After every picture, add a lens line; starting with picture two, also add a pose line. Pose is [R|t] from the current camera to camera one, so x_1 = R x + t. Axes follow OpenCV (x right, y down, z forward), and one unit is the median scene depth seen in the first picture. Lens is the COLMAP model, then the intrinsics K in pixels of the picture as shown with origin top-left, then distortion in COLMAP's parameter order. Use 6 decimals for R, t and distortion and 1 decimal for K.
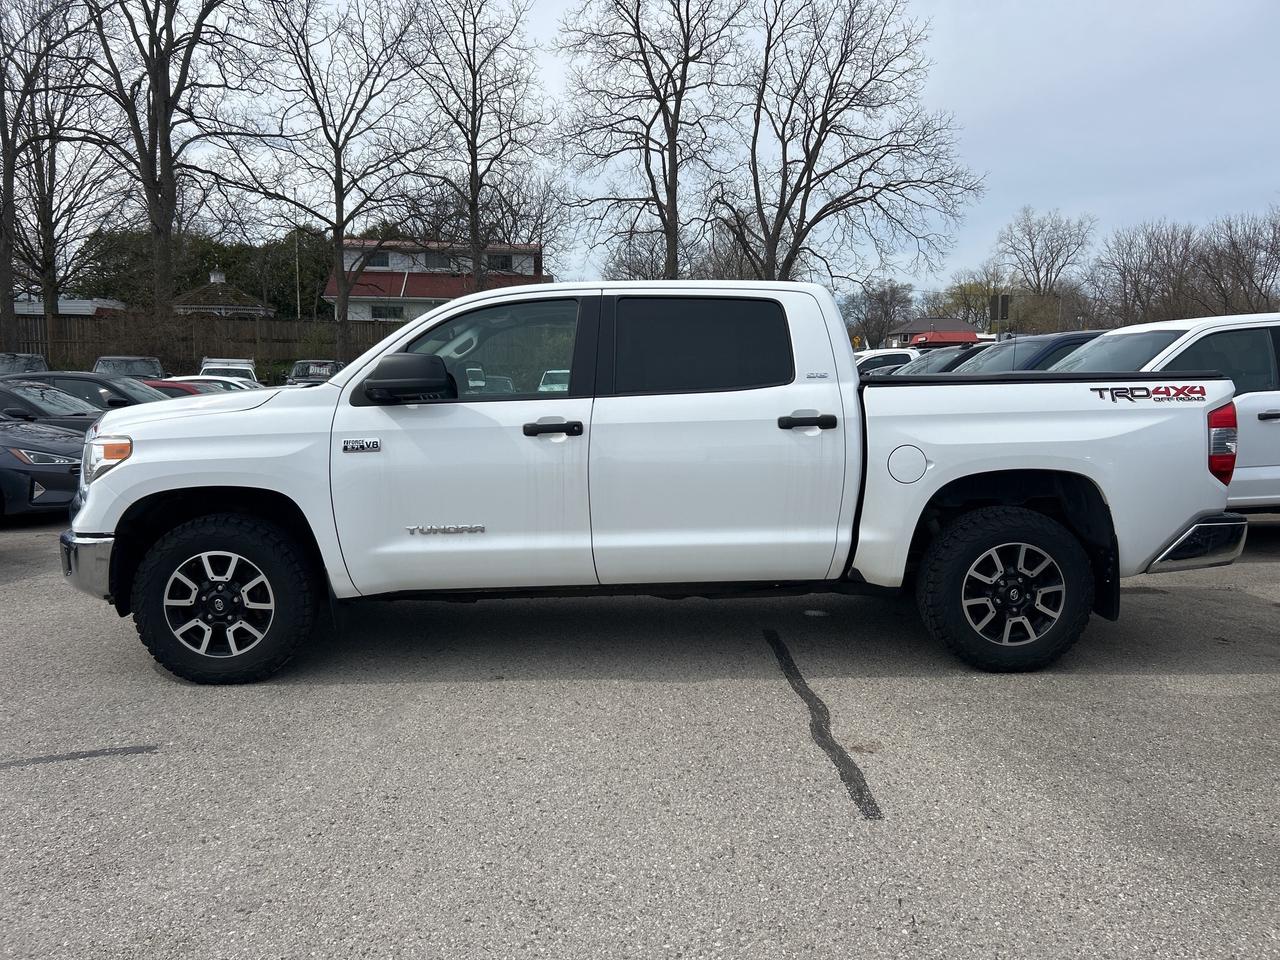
lens RADIAL K [[1009.4, 0, 633.4], [0, 1009.4, 481.1], [0, 0, 1]] dist [0.075433, -0.103842]
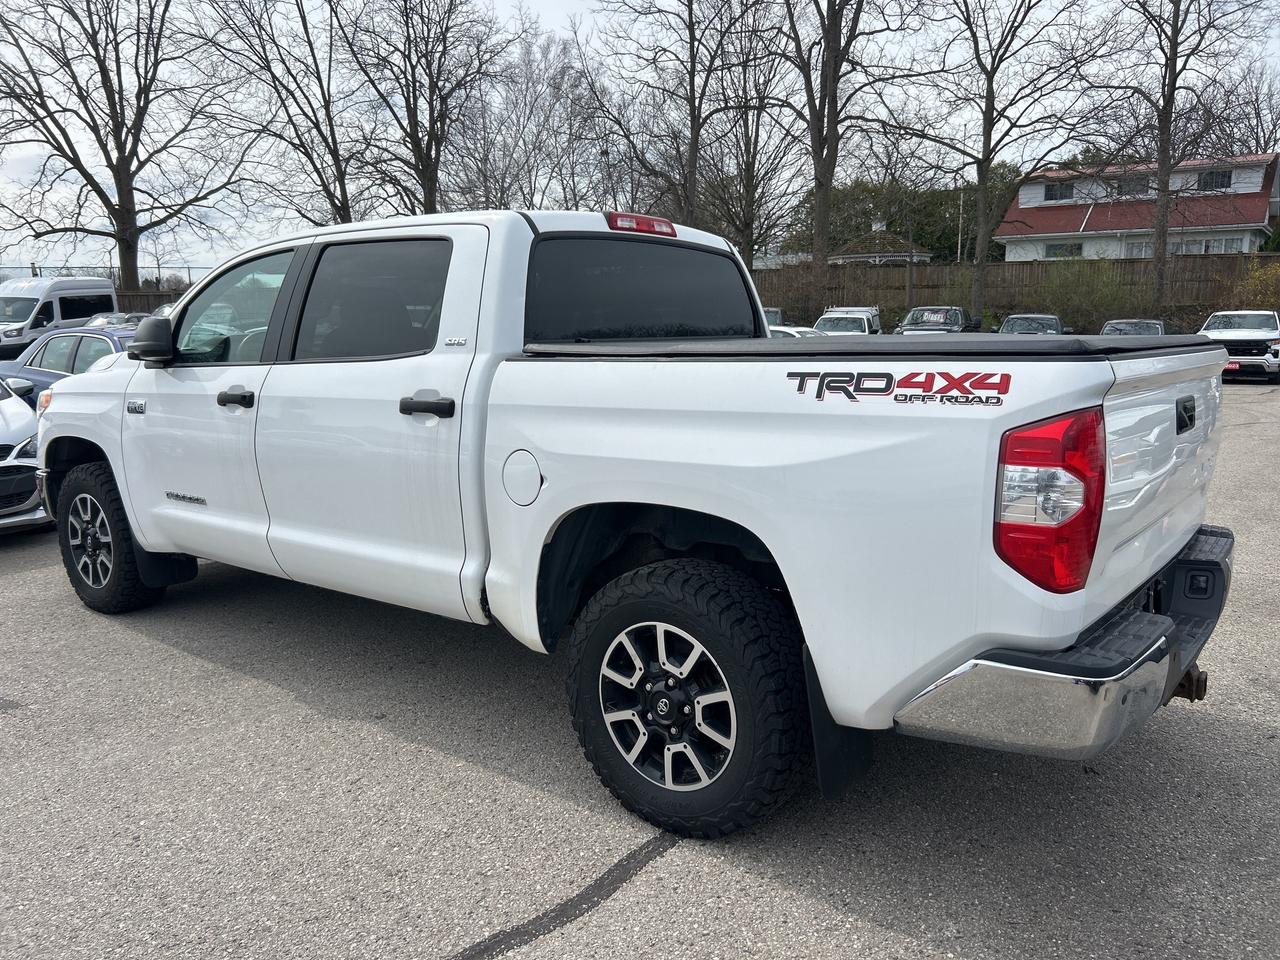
lens RADIAL K [[1009.4, 0, 633.4], [0, 1009.4, 481.1], [0, 0, 1]] dist [0.075433, -0.103842]
pose [[0.737572, 0.100740, -0.667711, 0.749158], [-0.064408, 0.994796, 0.078942, -0.069911], [0.672189, -0.015220, 0.740223, 0.540344]]
